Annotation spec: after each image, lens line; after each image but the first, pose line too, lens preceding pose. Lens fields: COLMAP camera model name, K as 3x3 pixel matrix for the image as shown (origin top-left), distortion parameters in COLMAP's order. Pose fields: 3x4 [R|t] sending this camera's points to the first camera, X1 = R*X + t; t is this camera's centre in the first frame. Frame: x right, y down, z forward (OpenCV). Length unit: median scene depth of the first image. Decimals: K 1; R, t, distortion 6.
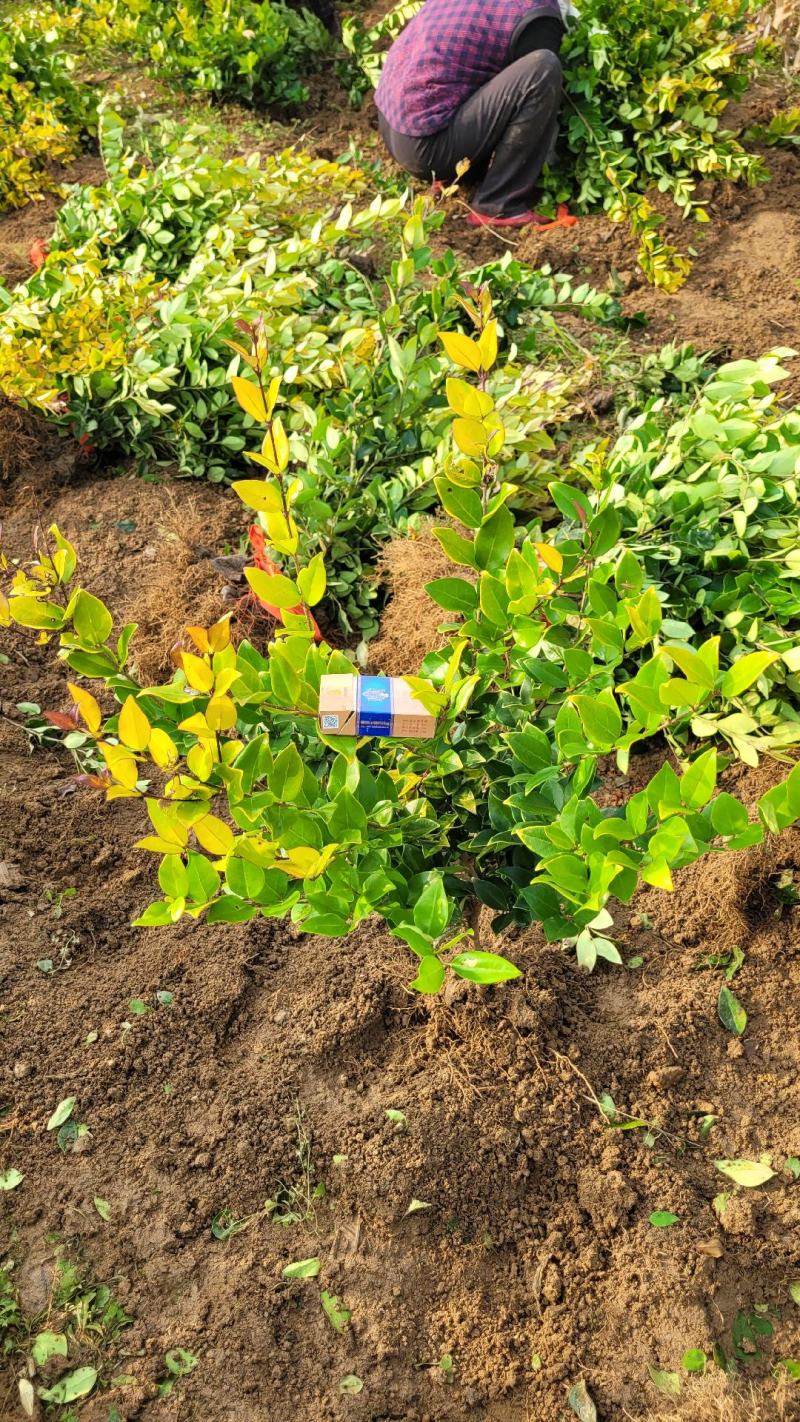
lens RADIAL K [[1116.8, 0, 398.2], [0, 1116.8, 742.8], [0, 0, 1]] dist [0.049000, -0.045573]
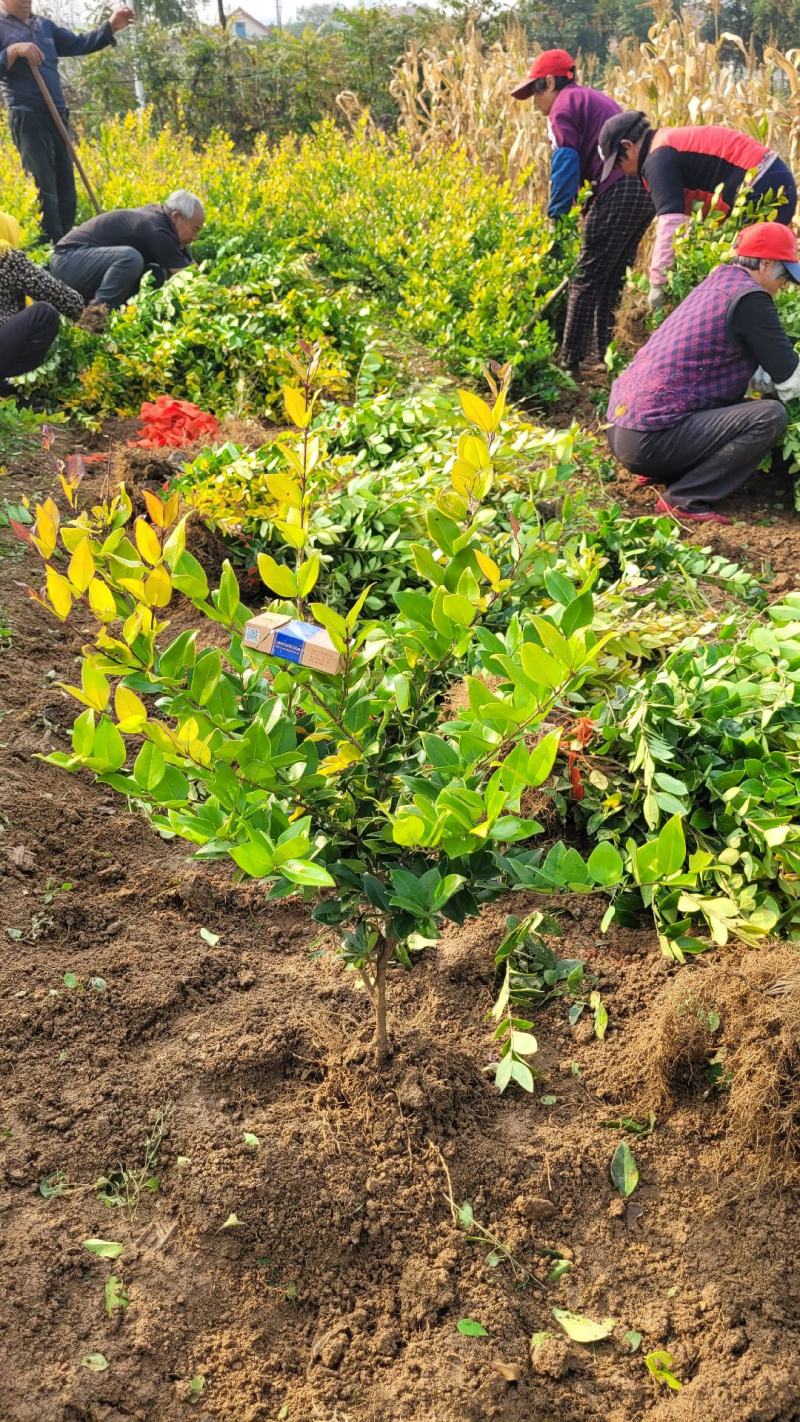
lens RADIAL K [[1116.8, 0, 398.2], [0, 1116.8, 742.8], [0, 0, 1]] dist [0.049000, -0.045573]
pose [[0.946461, 0.264693, -0.184797, 0.199614], [-0.303776, 0.923968, -0.232387, 0.188583], [0.109235, 0.276082, 0.954907, -0.028902]]
